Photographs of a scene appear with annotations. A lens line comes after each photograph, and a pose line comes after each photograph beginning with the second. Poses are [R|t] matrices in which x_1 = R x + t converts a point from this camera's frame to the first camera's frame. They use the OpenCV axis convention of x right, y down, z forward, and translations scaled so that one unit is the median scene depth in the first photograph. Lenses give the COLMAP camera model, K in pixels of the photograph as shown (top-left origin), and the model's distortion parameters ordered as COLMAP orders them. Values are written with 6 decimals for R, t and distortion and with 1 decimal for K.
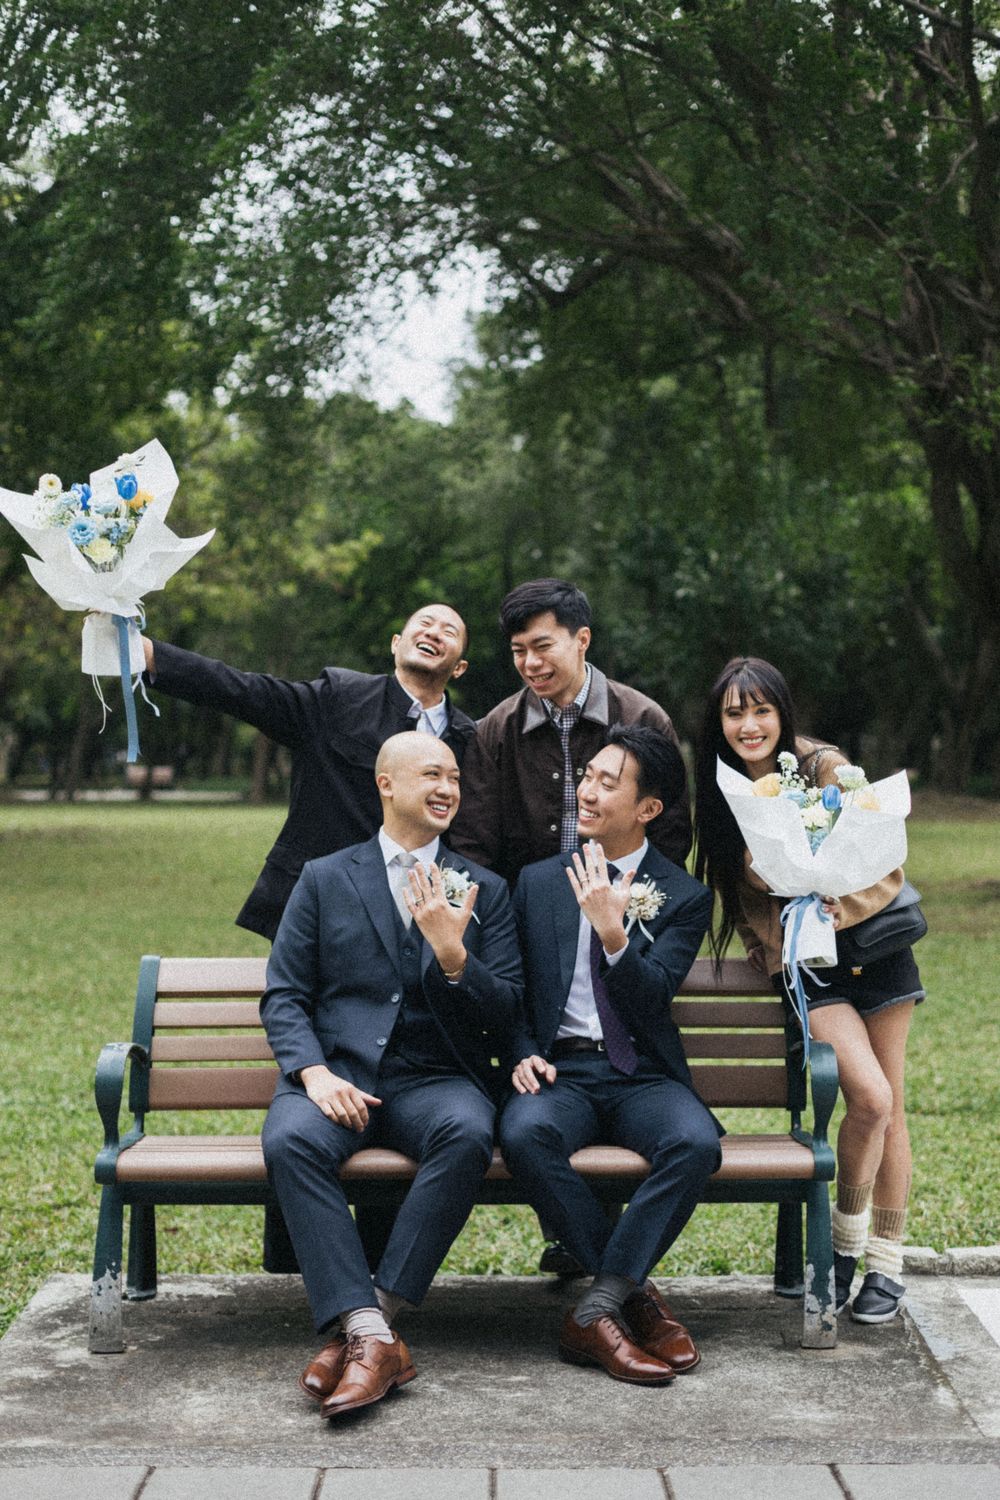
lens RADIAL K [[2328.4, 0, 500.0], [0, 2328.4, 750.0], [0, 0, 1]] dist [-0.017189, 0.034831]
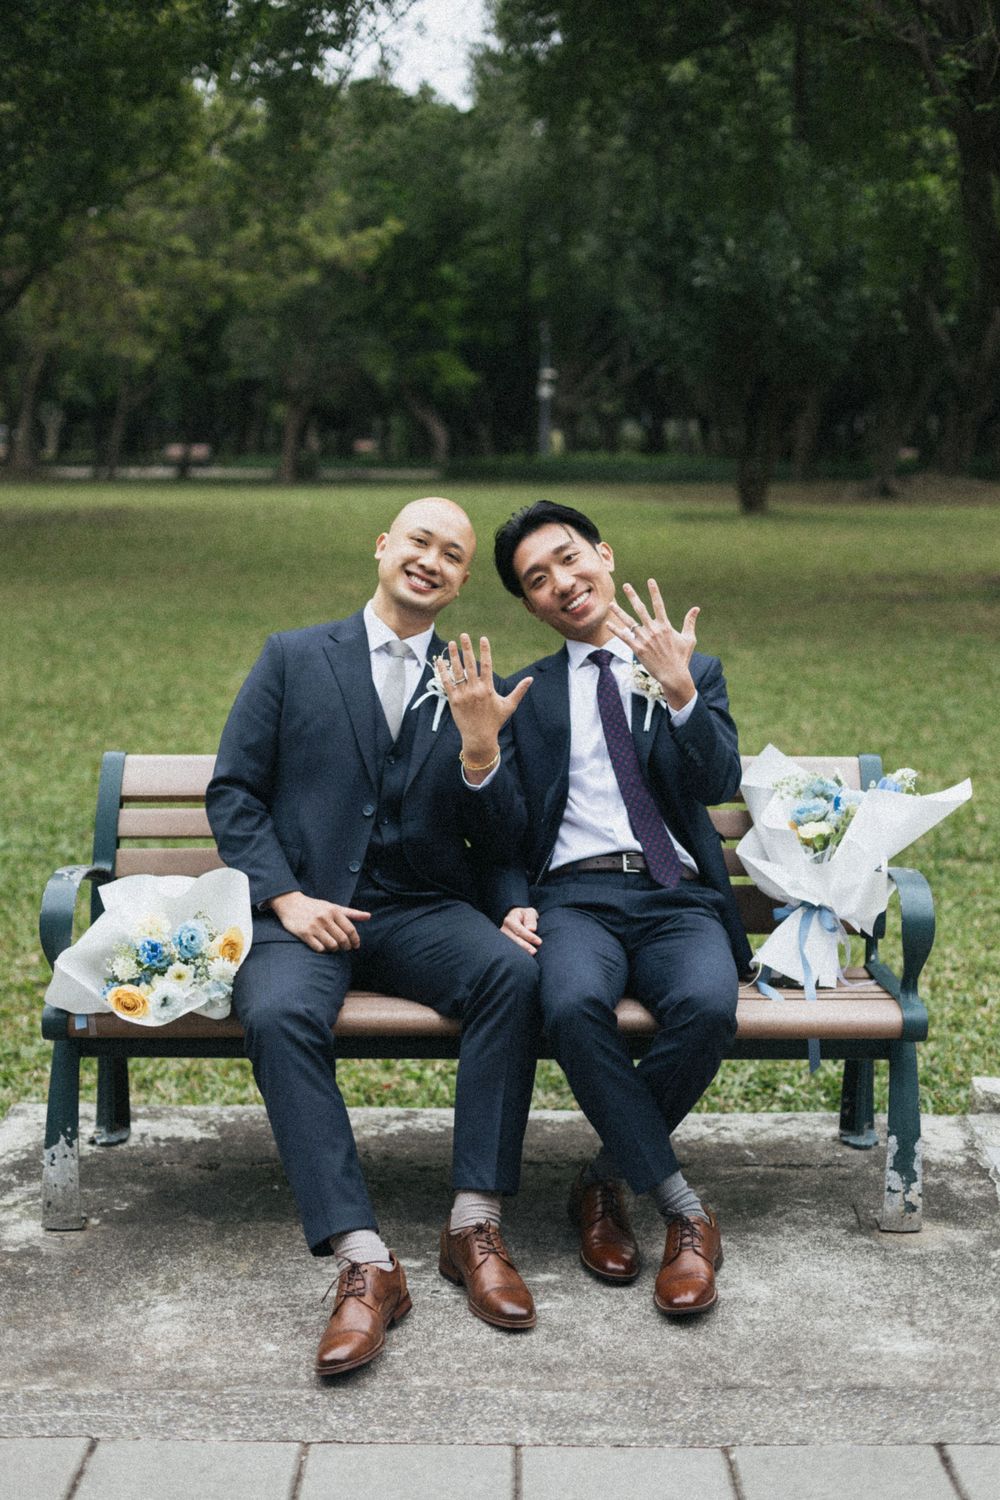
lens RADIAL K [[2159.1, 0, 500.0], [0, 2159.1, 750.0], [0, 0, 1]] dist [0.011721, -0.073149]
pose [[0.999964, 0.001209, -0.008395, -0.001755], [0.000052, 0.988902, 0.148569, -0.024576], [0.008482, -0.148564, 0.988866, 0.181460]]
